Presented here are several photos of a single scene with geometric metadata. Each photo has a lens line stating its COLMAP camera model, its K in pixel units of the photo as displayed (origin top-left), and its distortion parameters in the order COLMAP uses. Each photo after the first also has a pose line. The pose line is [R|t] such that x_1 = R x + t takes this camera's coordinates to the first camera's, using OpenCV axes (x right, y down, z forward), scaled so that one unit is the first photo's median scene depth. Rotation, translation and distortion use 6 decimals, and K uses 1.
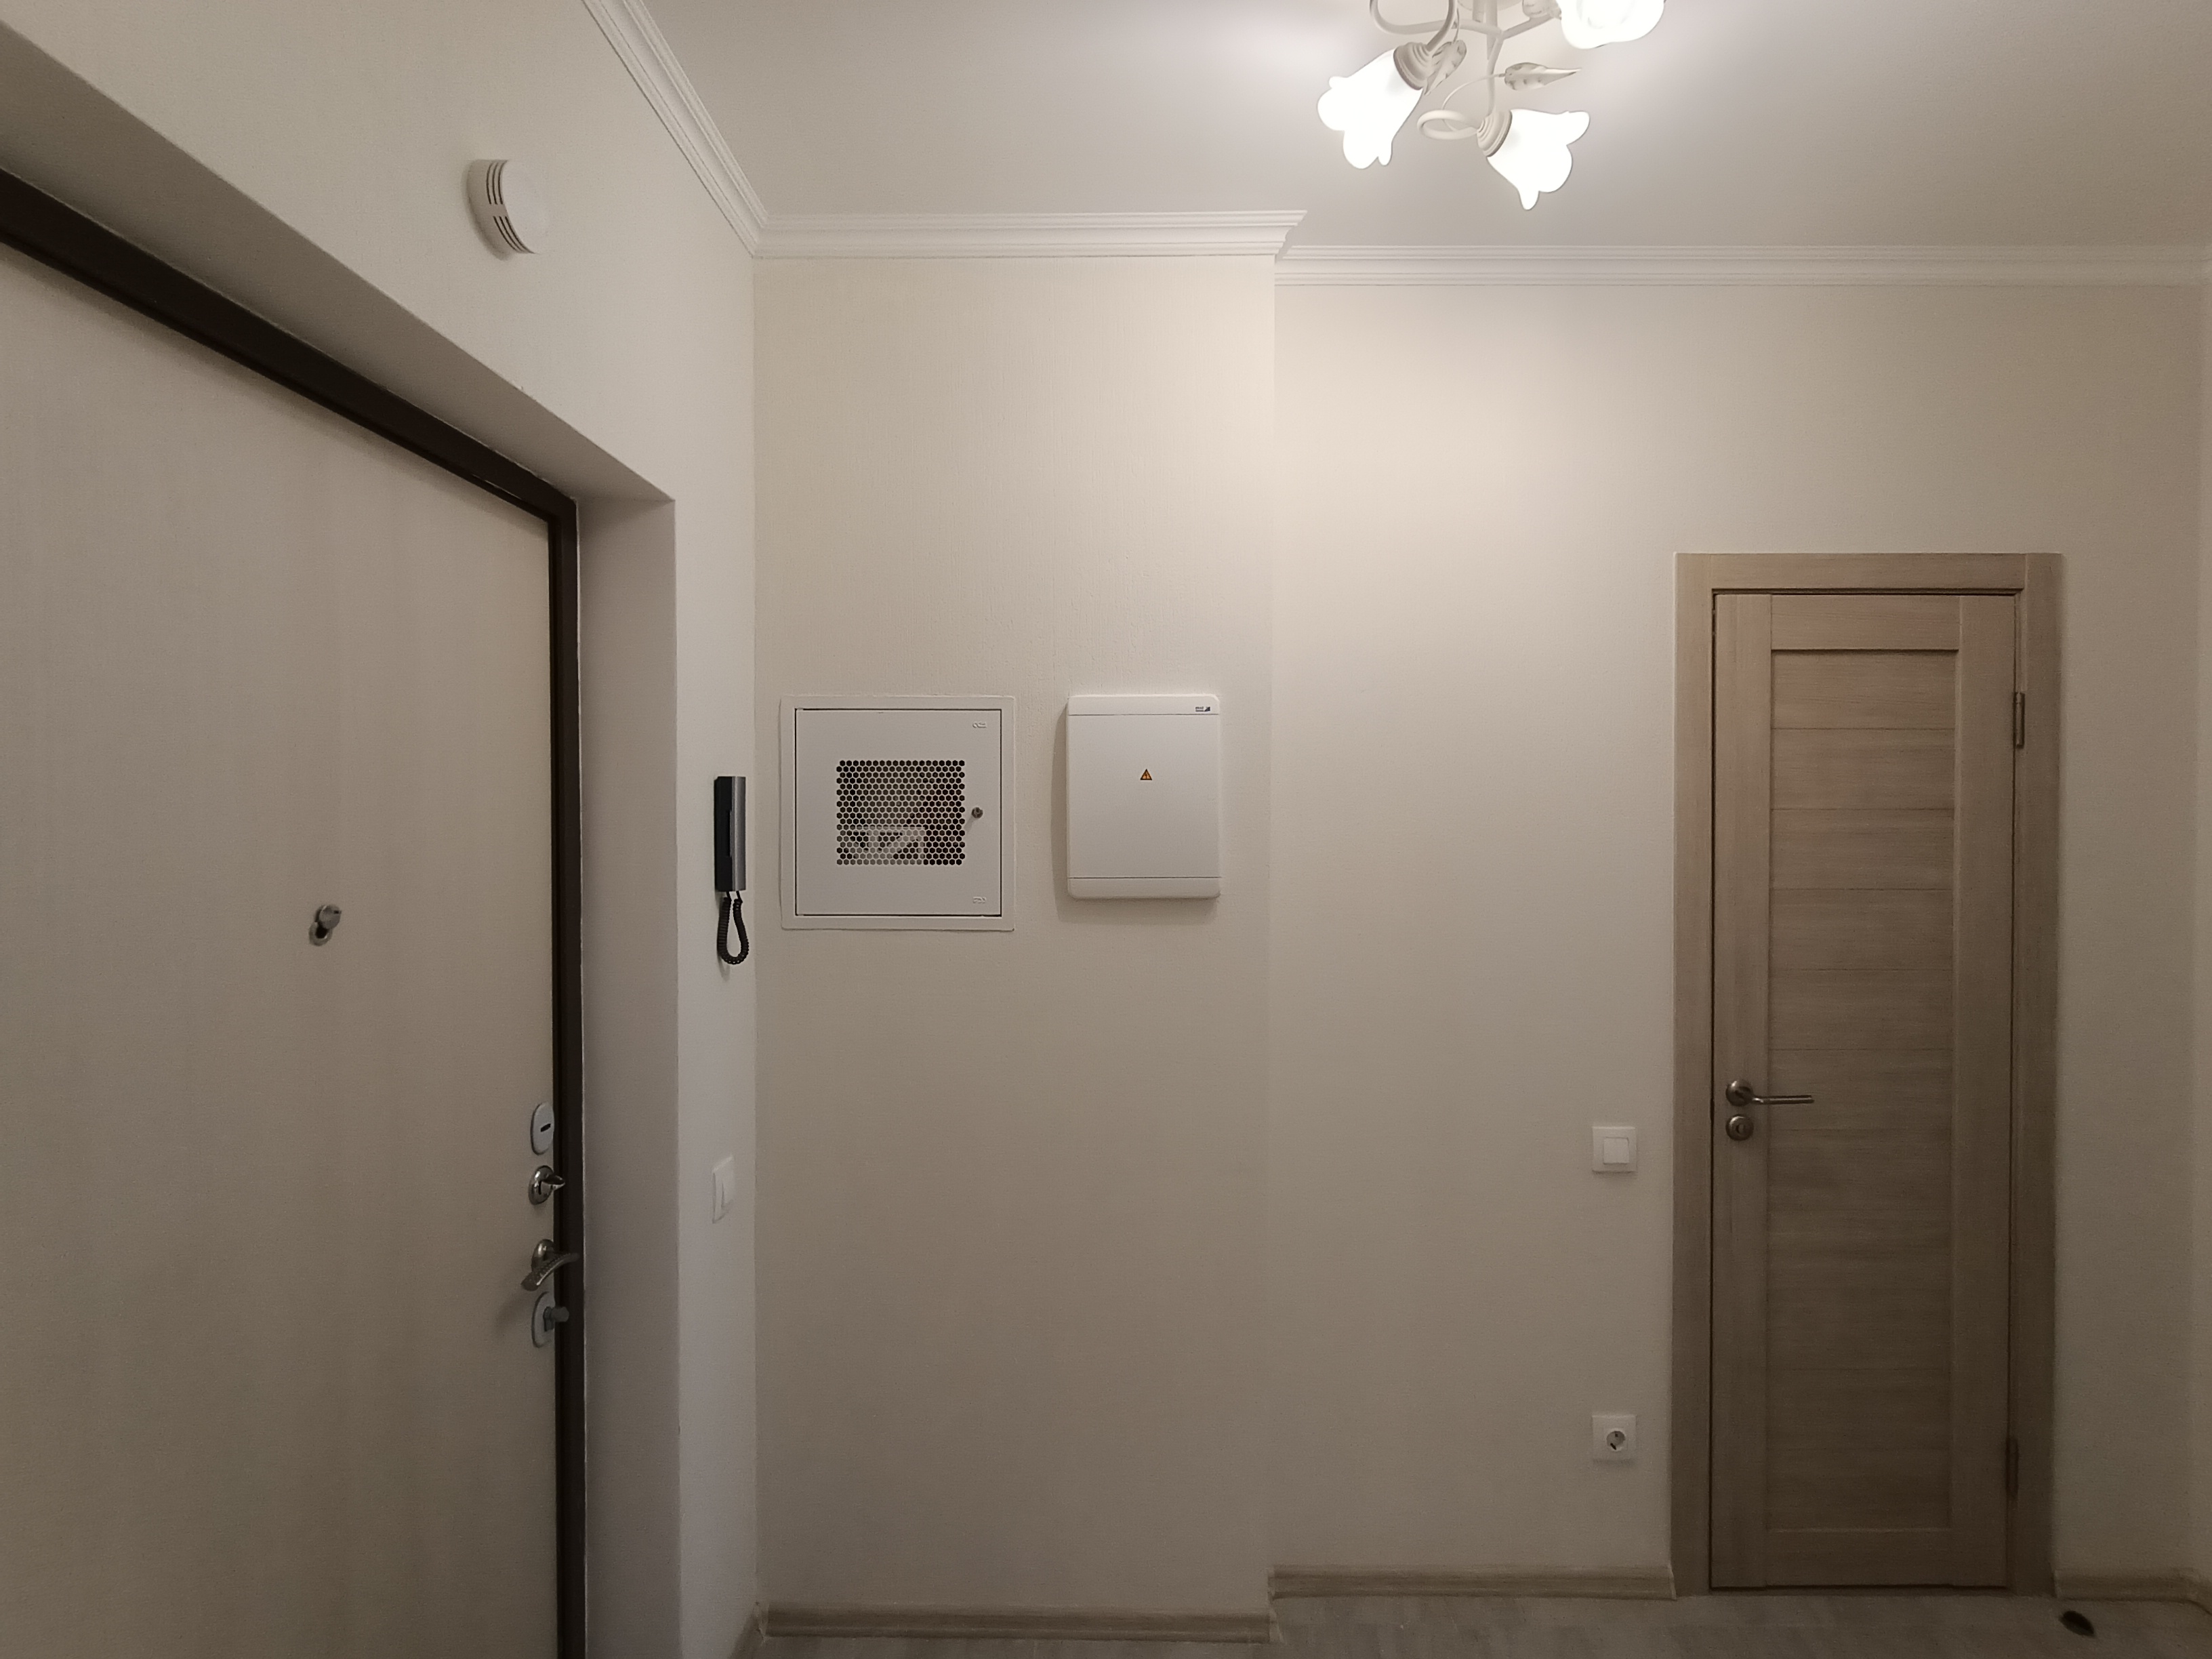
lens RADIAL K [[983.7, 0, 1115.4], [0, 983.7, 825.0], [0, 0, 1]] dist [-0.017205, 0.000071]
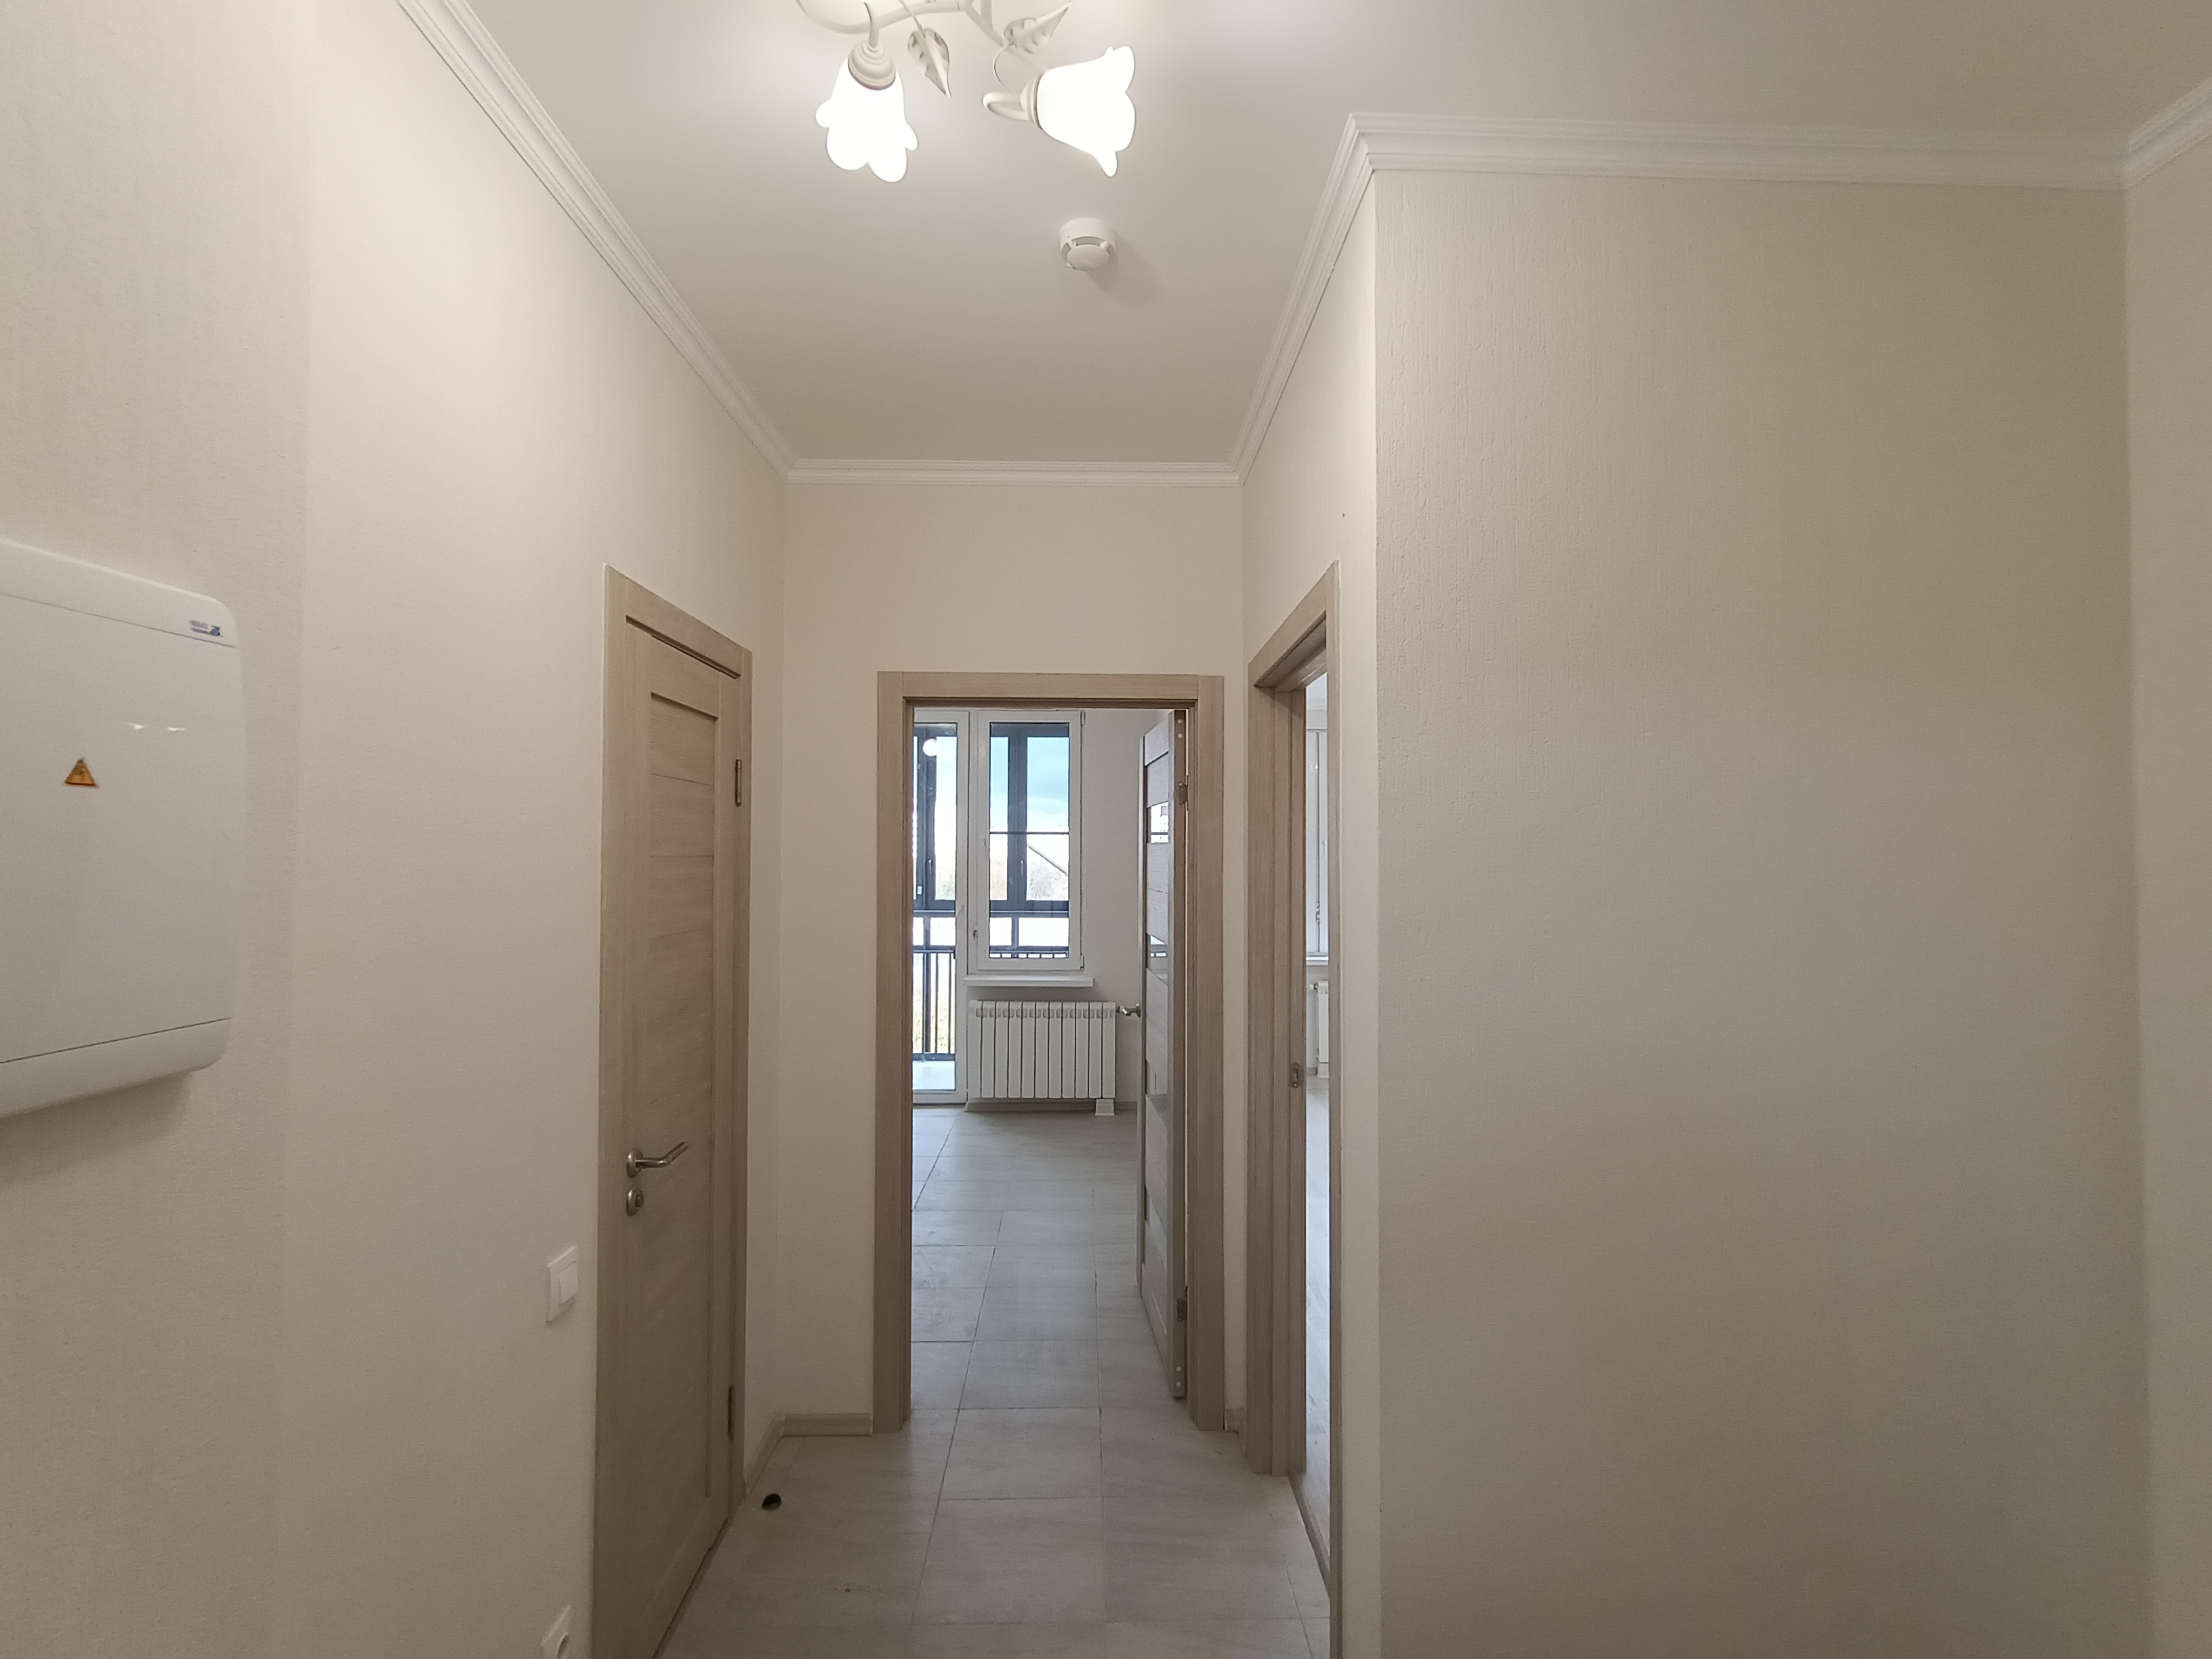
lens RADIAL K [[983.7, 0, 1115.4], [0, 983.7, 825.0], [0, 0, 1]] dist [-0.017205, 0.000071]
pose [[-0.030266, 0.027915, 0.999152, -0.309536], [0.011873, 0.999549, -0.027566, -0.015524], [-0.999471, 0.011029, -0.030583, 0.569304]]
